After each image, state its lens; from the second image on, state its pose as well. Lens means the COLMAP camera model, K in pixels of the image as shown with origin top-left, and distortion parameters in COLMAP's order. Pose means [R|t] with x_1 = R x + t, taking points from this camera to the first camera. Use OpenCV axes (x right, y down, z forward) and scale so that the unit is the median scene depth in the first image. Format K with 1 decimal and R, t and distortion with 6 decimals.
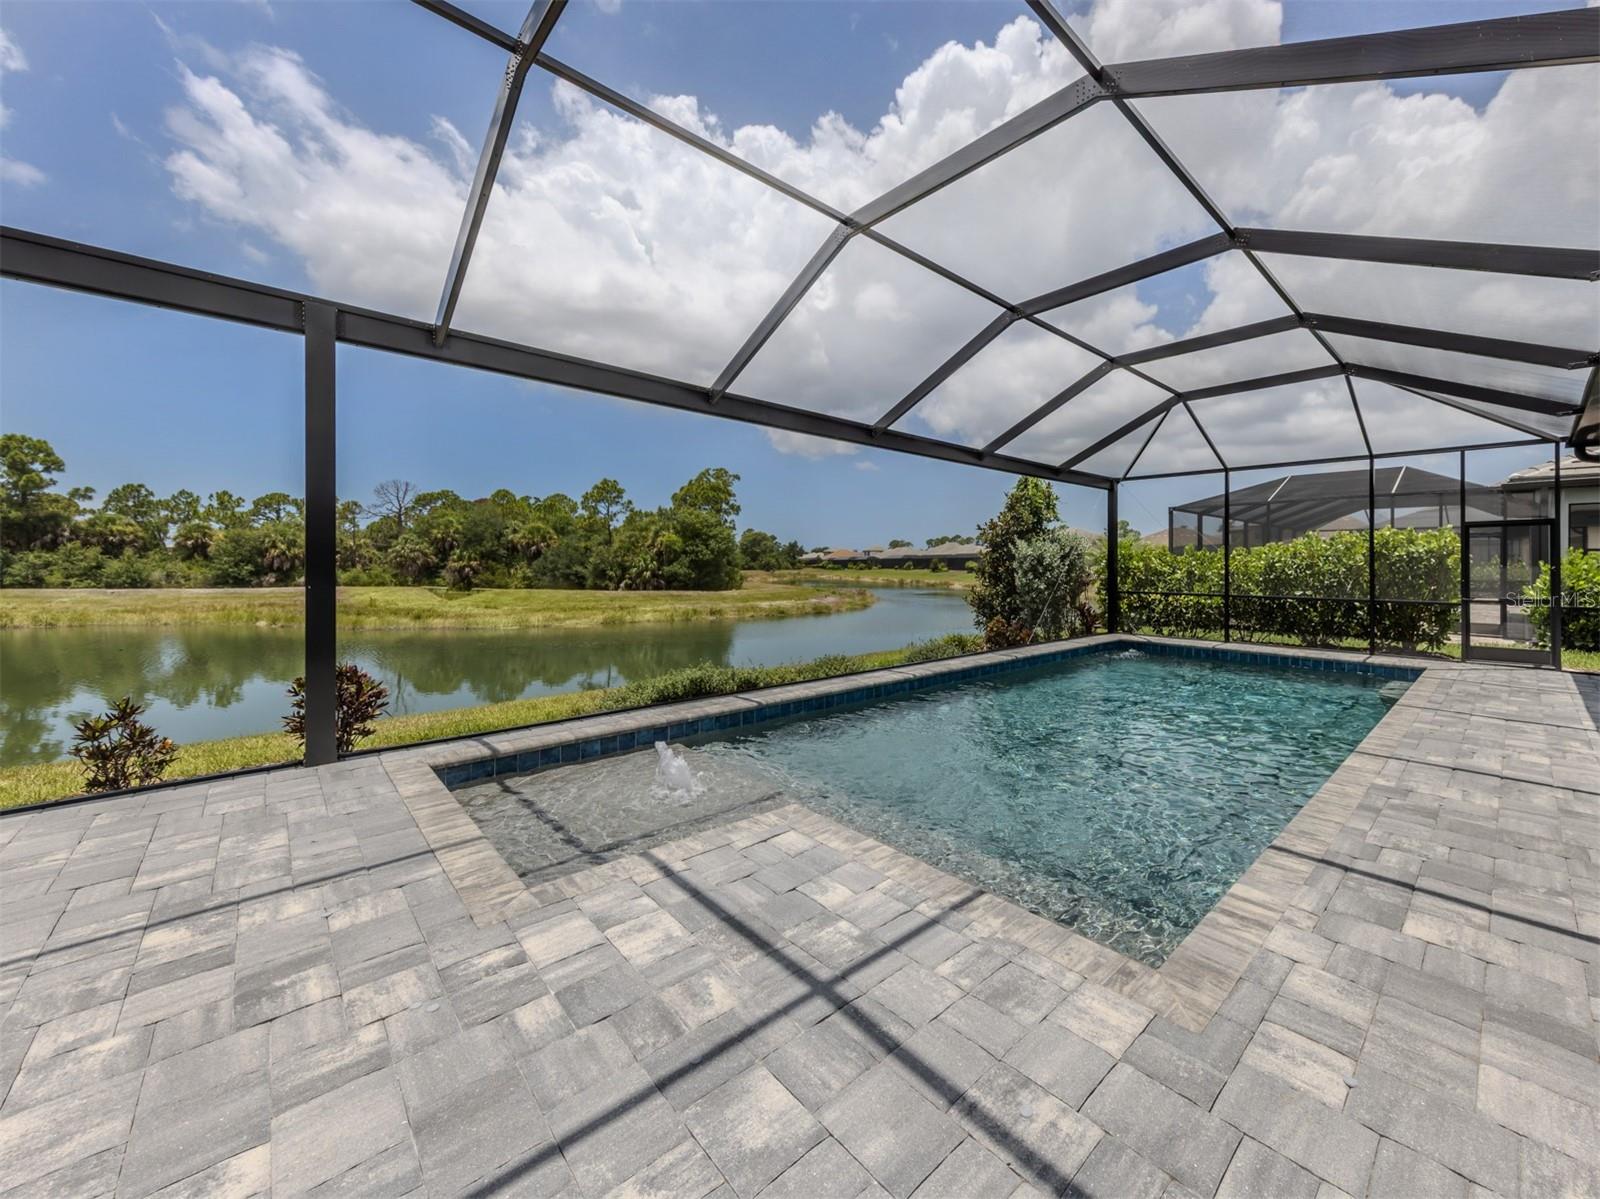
lens RADIAL K [[739.8, 0, 801.5], [0, 739.8, 564.7], [0, 0, 1]] dist [0.003576, 0.000732]
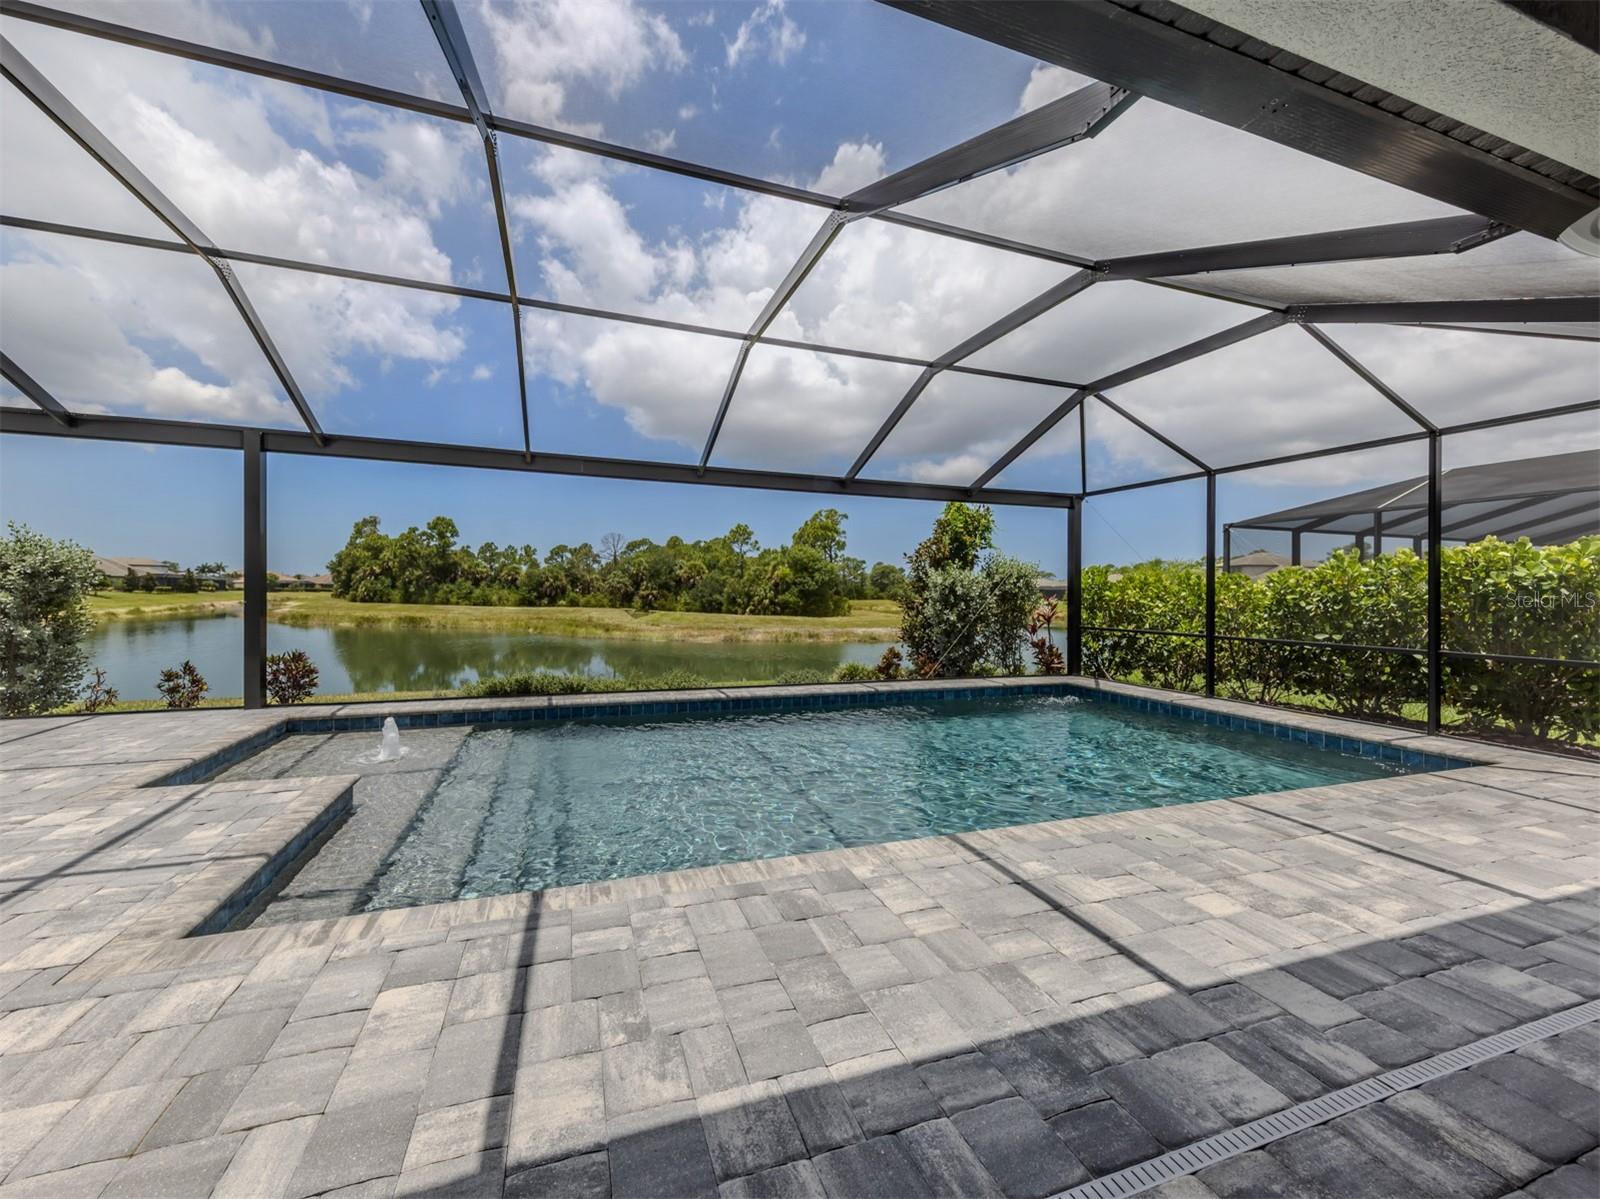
lens RADIAL K [[632.5, 0, 744.1], [0, 632.5, 598.0], [0, 0, 1]] dist [0.011597, -0.000065]
pose [[0.847181, 0.010260, -0.531206, 0.321525], [-0.008579, 0.999947, 0.005630, 0.001369], [0.531235, -0.000213, 0.847224, 0.116554]]
